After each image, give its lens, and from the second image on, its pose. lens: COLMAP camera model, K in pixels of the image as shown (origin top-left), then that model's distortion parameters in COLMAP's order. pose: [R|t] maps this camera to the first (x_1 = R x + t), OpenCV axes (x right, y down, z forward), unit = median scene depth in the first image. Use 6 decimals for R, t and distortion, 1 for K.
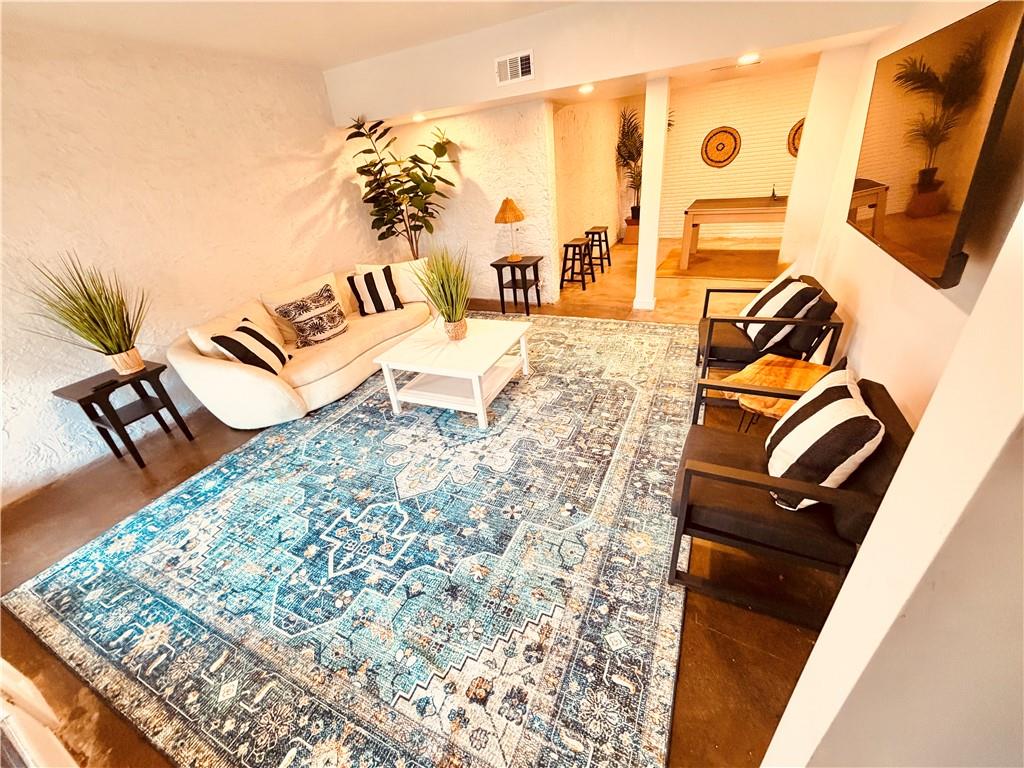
lens RADIAL K [[406.9, 0, 512.0], [0, 406.9, 384.0], [0, 0, 1]] dist [-0.000906, -0.000044]
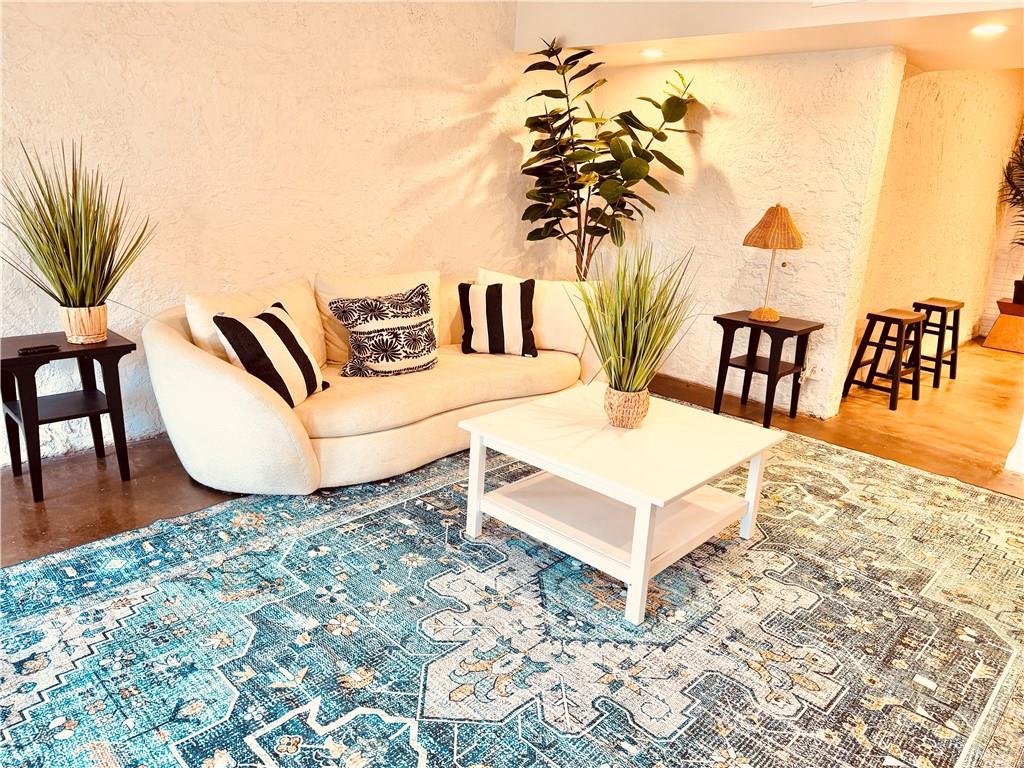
lens RADIAL K [[721.2, 0, 512.0], [0, 721.2, 384.0], [0, 0, 1]] dist [0.056896, -0.078580]
pose [[0.933393, 0.226798, -0.278102, -0.026804], [-0.279038, 0.945987, -0.165063, 0.025266], [0.225645, 0.231670, 0.946263, 0.112157]]
